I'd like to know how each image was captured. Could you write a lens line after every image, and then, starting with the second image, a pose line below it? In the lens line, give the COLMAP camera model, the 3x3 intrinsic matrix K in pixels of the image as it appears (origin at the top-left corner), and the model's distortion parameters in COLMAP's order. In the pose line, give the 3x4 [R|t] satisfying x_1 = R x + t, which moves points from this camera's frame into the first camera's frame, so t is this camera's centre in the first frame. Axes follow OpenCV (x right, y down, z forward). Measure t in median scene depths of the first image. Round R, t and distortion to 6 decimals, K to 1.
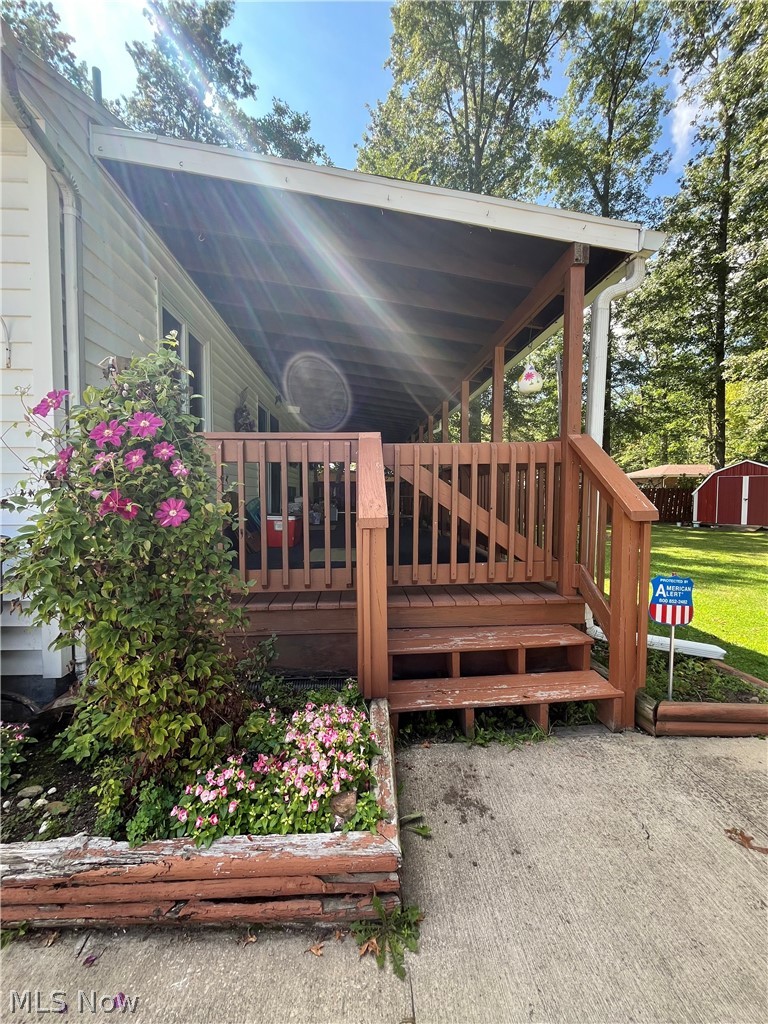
lens RADIAL K [[414.0, 0, 388.0], [0, 414.0, 510.2], [0, 0, 1]] dist [-0.001835, 0.000091]
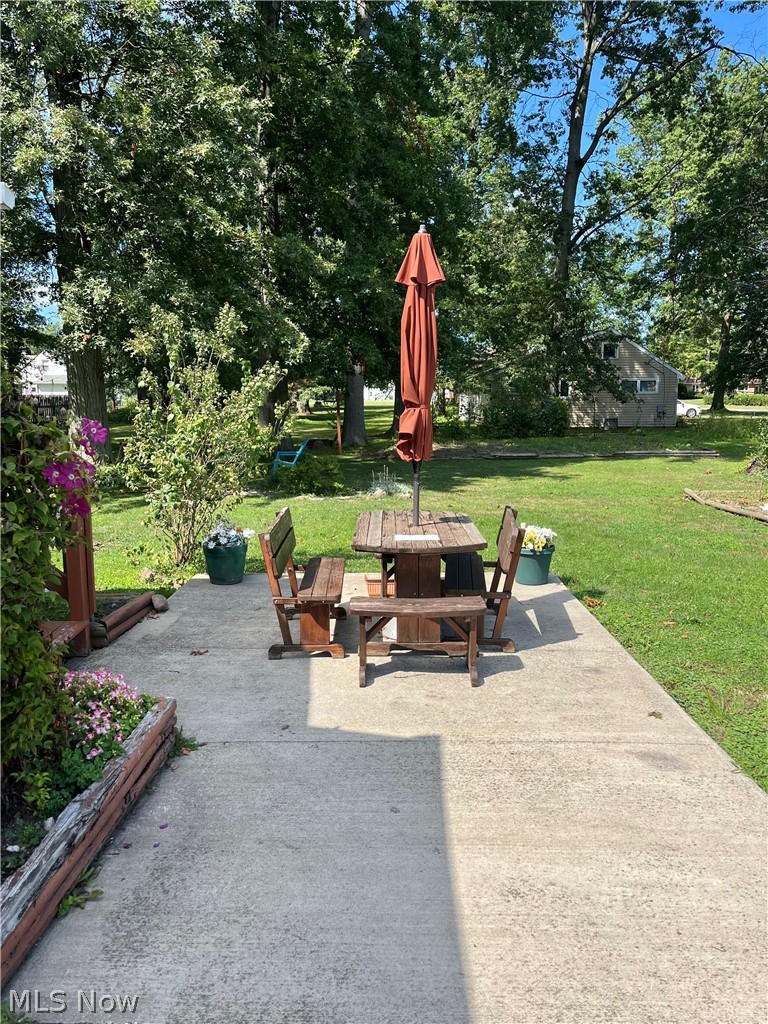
lens RADIAL K [[778.3, 0, 380.2], [0, 778.3, 521.7], [0, 0, 1]] dist [0.043835, -0.068366]
pose [[0.070917, -0.159933, 0.984577, -1.542861], [0.048502, 0.986448, 0.156744, -0.153387], [-0.996302, 0.036638, 0.077713, -0.023125]]
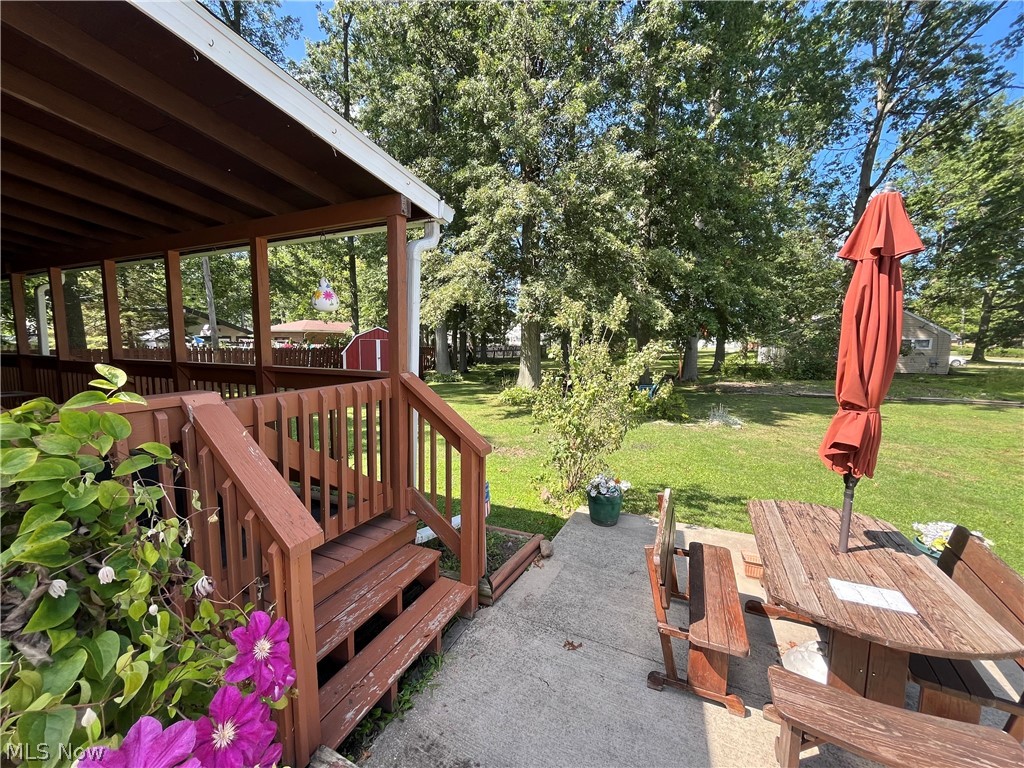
lens RADIAL K [[414.0, 0, 507.6], [0, 414.0, 382.6], [0, 0, 1]] dist [-0.001835, 0.000091]
pose [[0.480434, -0.082490, 0.873143, -0.459233], [0.027952, 0.996501, 0.078763, -0.291826], [-0.876586, -0.013434, 0.481059, 0.296744]]
